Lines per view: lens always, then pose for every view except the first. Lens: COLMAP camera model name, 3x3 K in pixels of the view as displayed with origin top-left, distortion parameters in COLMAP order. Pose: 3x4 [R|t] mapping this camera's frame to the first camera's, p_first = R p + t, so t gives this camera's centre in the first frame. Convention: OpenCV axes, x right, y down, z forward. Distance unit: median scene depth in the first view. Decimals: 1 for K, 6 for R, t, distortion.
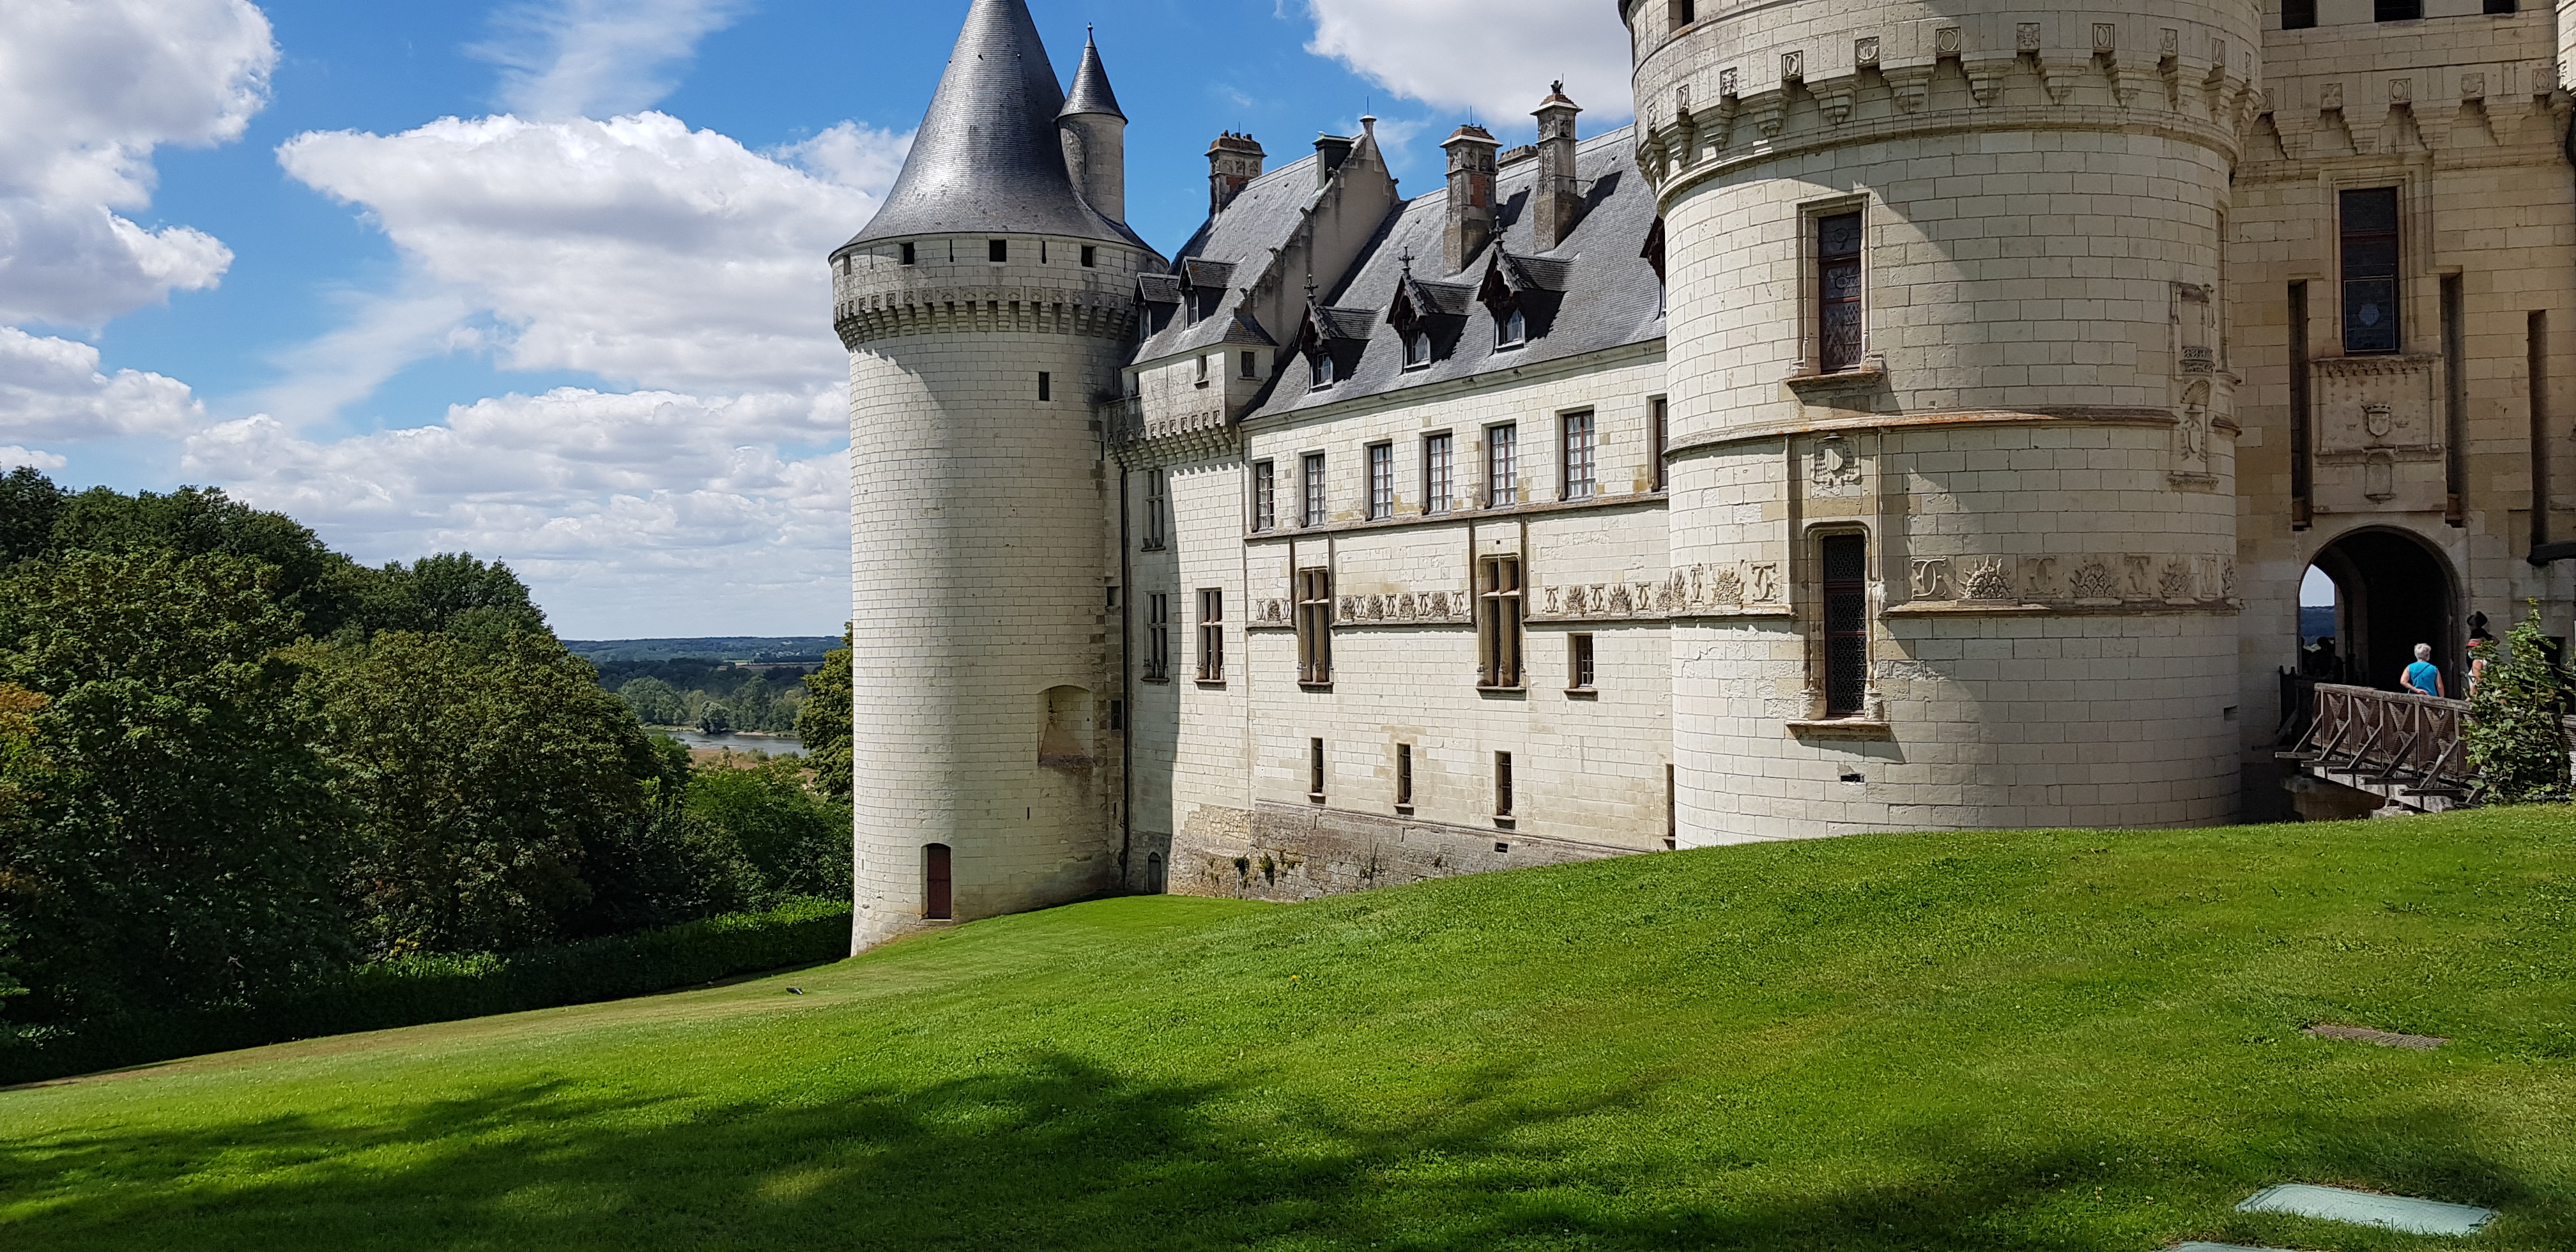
lens RADIAL K [[2005.0, 0, 1316.9], [0, 2005.0, 599.9], [0, 0, 1]] dist [0.071060, -0.057887]
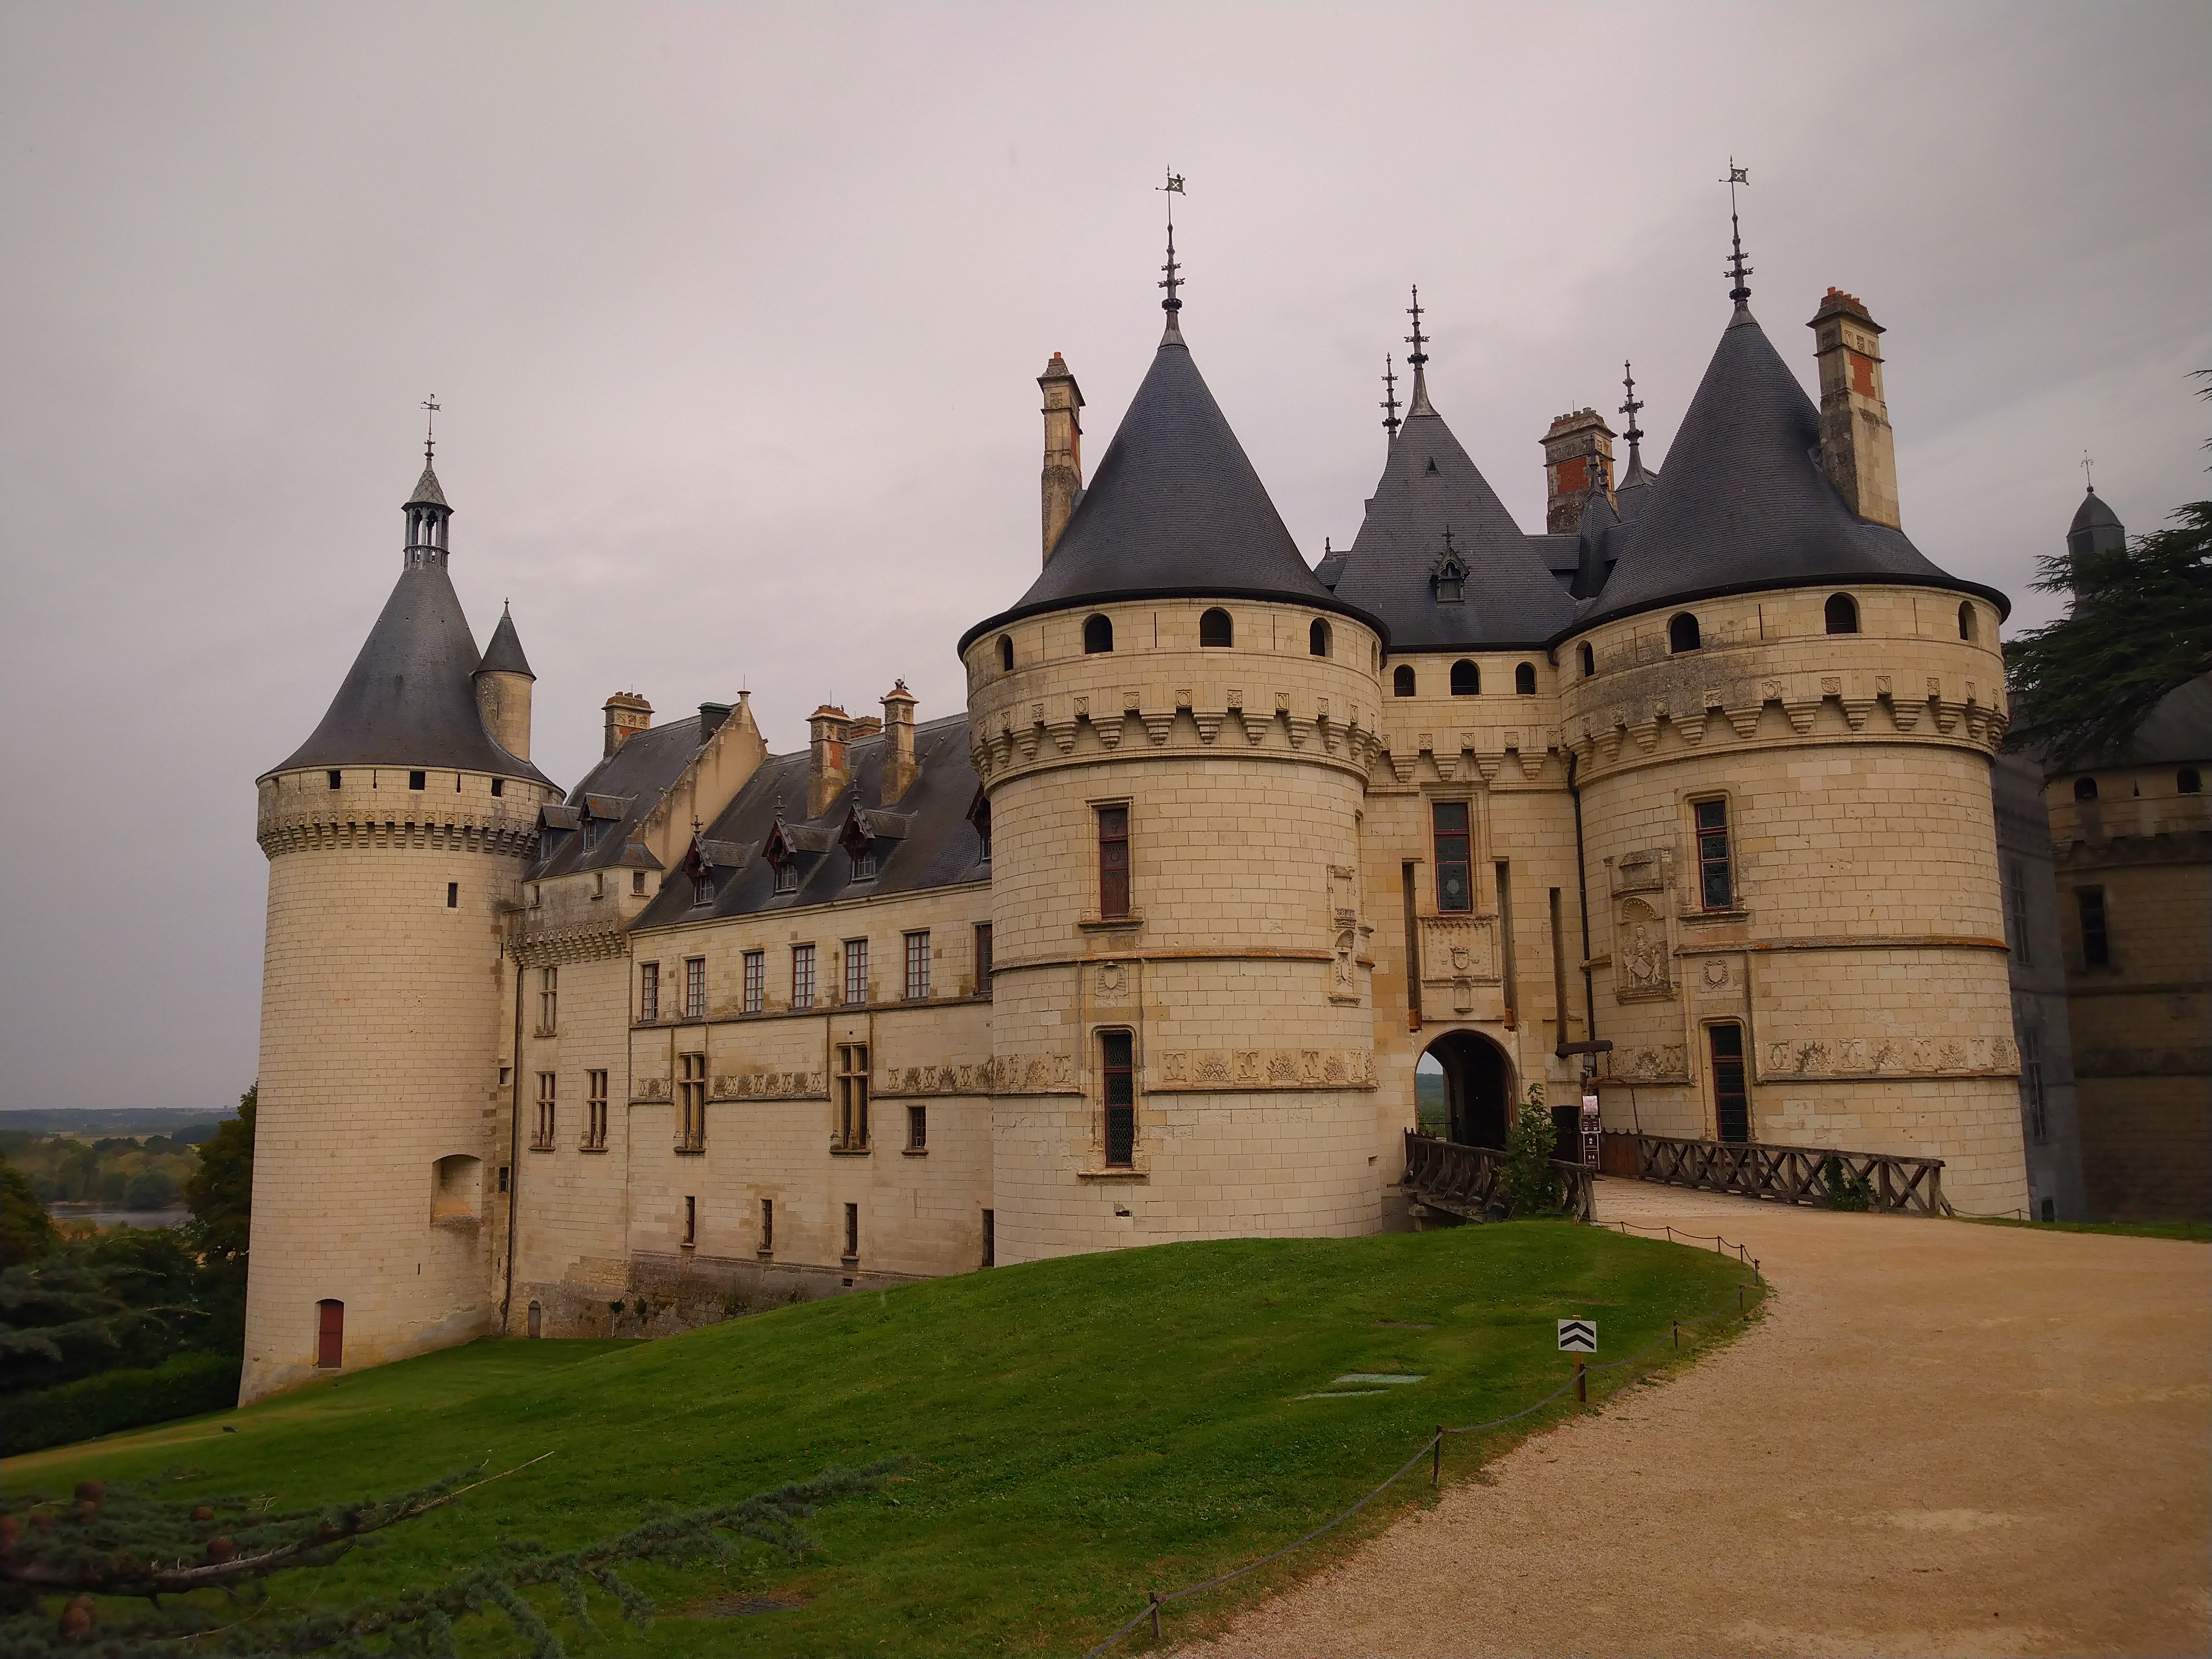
lens RADIAL K [[1748.1, 0, 1104.7], [0, 1748.1, 829.9], [0, 0, 1]] dist [0.052385, -0.092534]
pose [[0.967497, 0.033750, 0.250621, -0.035809], [0.000939, 0.990568, -0.137021, -0.004355], [-0.252881, 0.132803, 0.958339, -0.115621]]
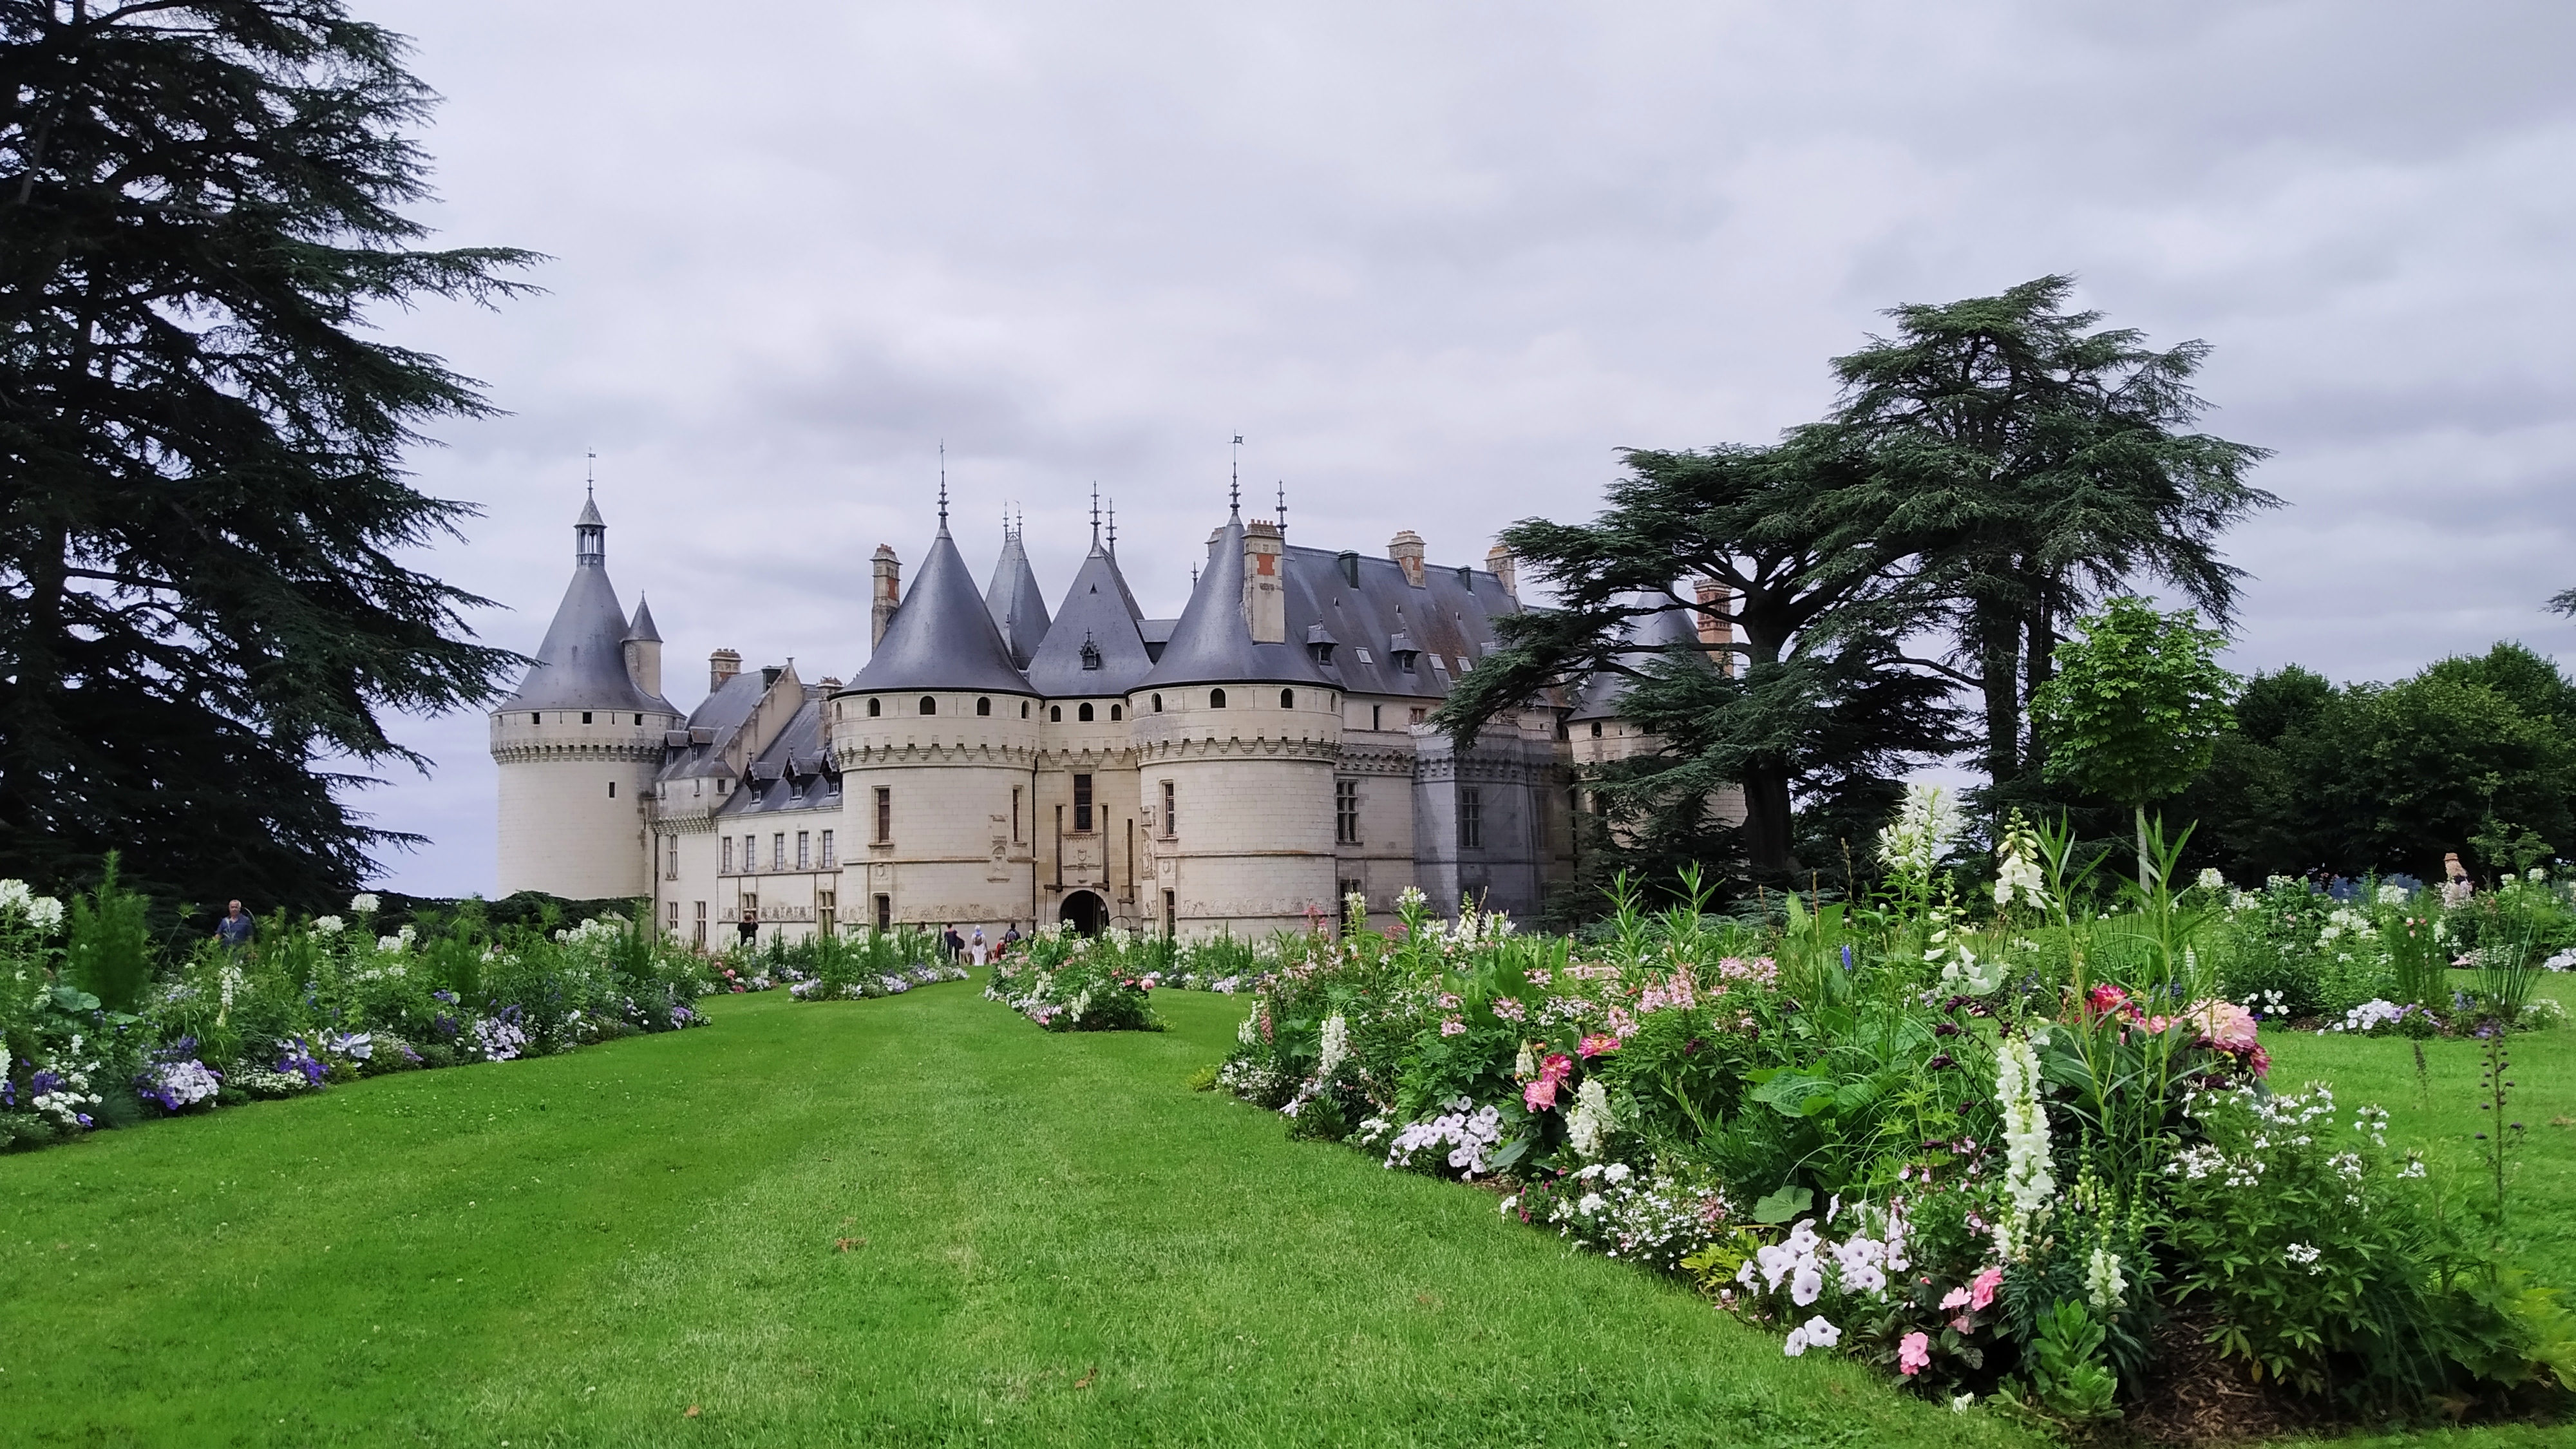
lens RADIAL K [[2064.0, 0, 1312.1], [0, 2064.0, 749.0], [0, 0, 1]] dist [0.053699, -0.154465]
pose [[0.982875, 0.009660, 0.184021, 0.201427], [0.000823, 0.998385, -0.056805, -0.048337], [-0.184273, 0.055983, 0.981279, -1.367377]]
